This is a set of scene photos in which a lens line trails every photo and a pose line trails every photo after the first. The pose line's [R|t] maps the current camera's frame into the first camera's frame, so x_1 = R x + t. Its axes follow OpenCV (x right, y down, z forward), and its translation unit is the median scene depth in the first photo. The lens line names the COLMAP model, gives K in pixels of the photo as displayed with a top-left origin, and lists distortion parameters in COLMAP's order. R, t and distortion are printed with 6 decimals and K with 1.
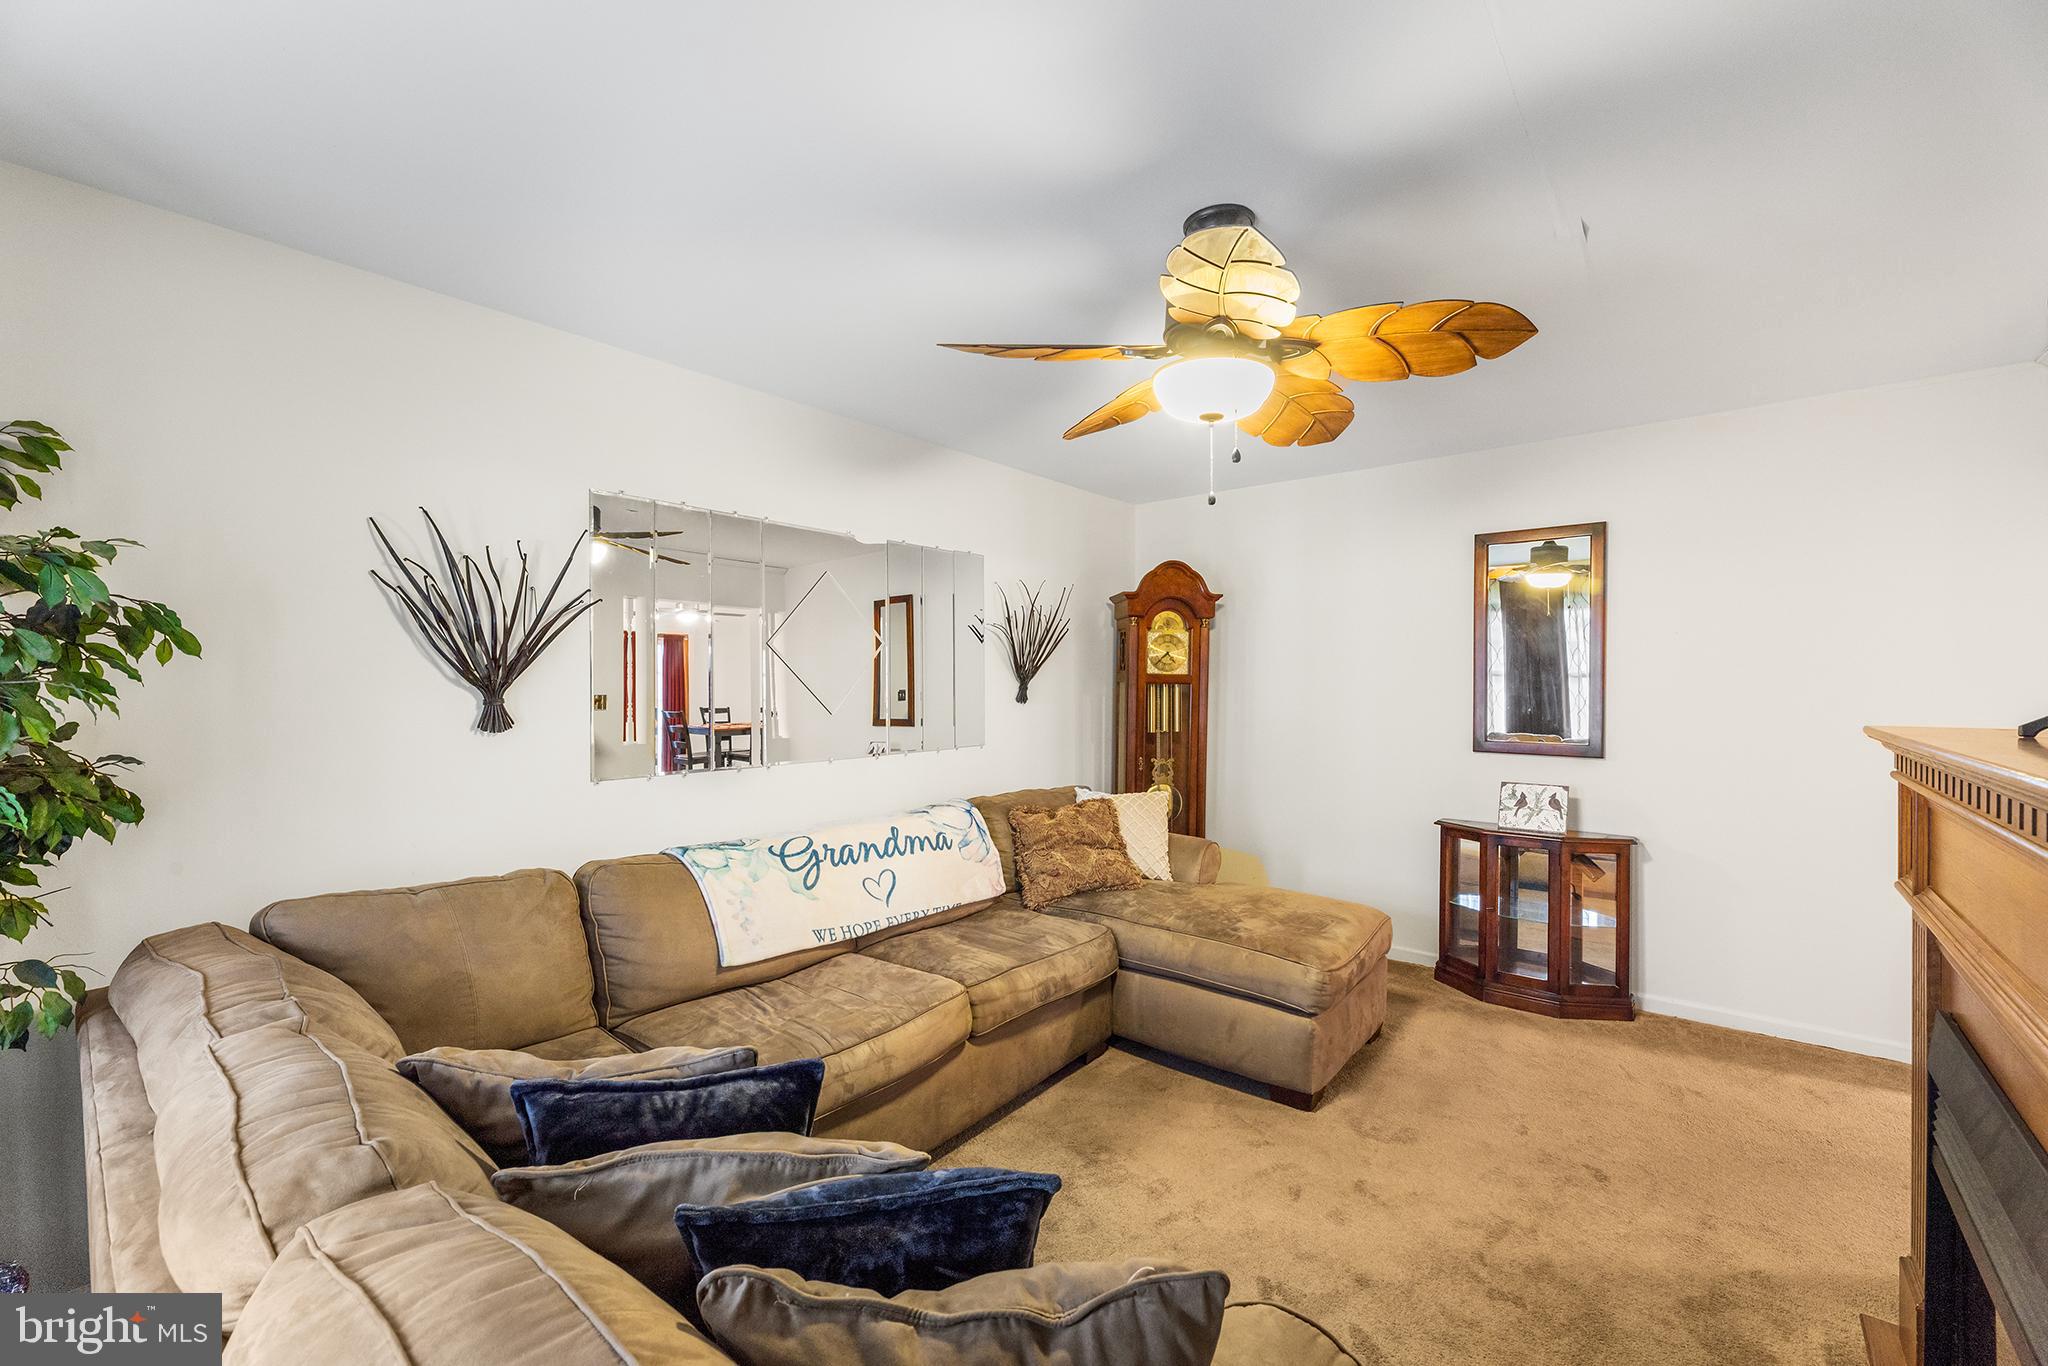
lens RADIAL K [[834.6, 0, 1018.0], [0, 834.6, 677.2], [0, 0, 1]] dist [0.000507, 0.000144]
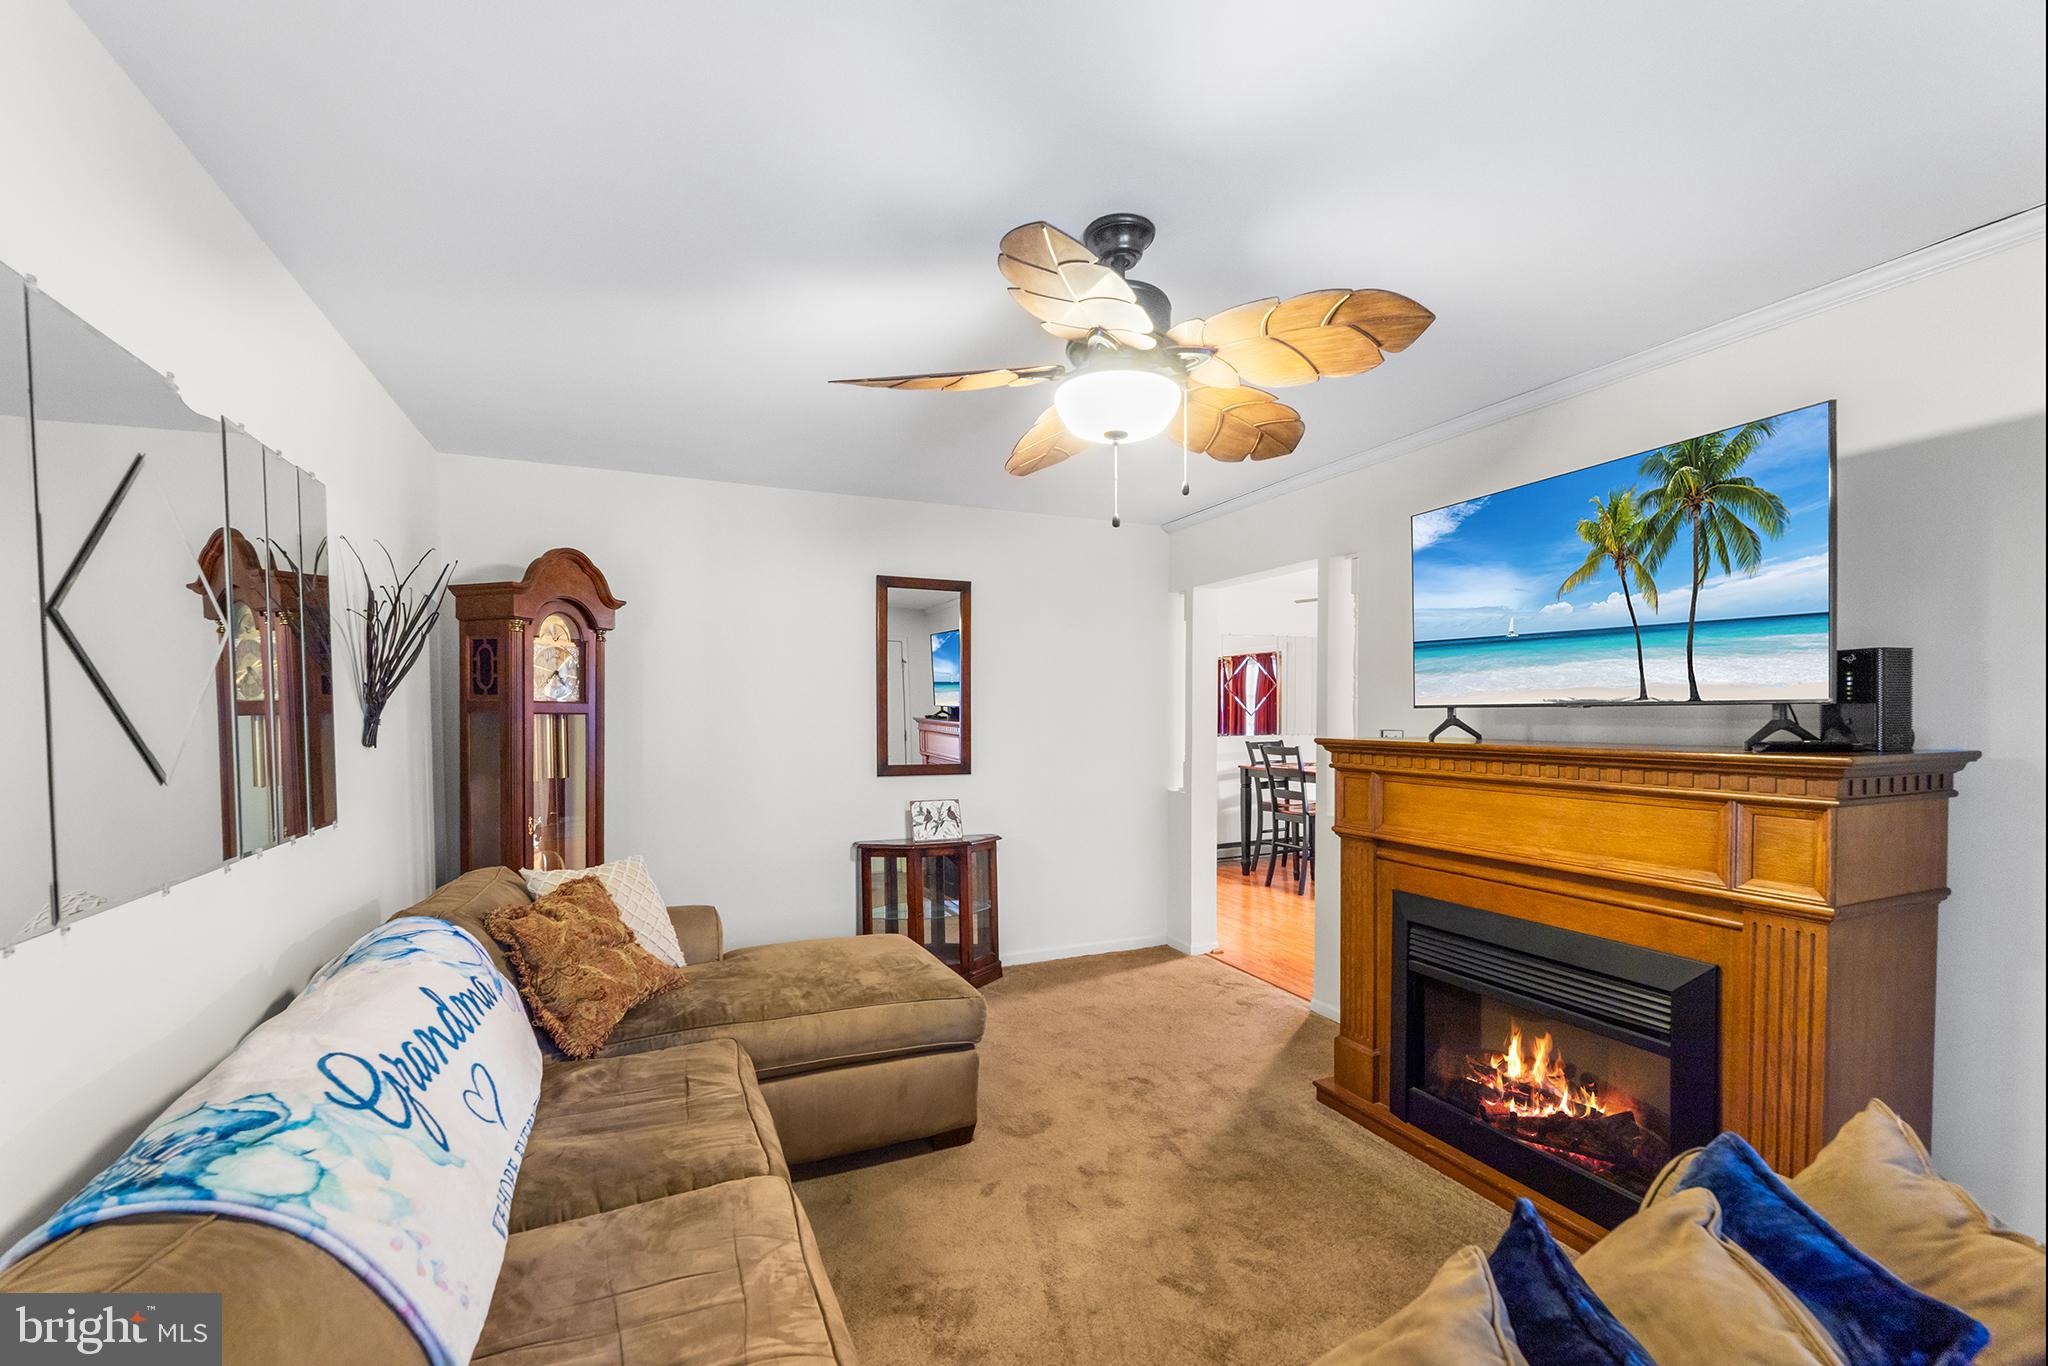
lens RADIAL K [[860.3, 0, 1023.8], [0, 860.3, 723.4], [0, 0, 1]] dist [0.013055, 0.000014]
pose [[0.444917, -0.009973, 0.895516, -0.422334], [-0.004513, 0.999900, 0.013378, 0.005392], [-0.895560, -0.009993, 0.444828, 0.383917]]
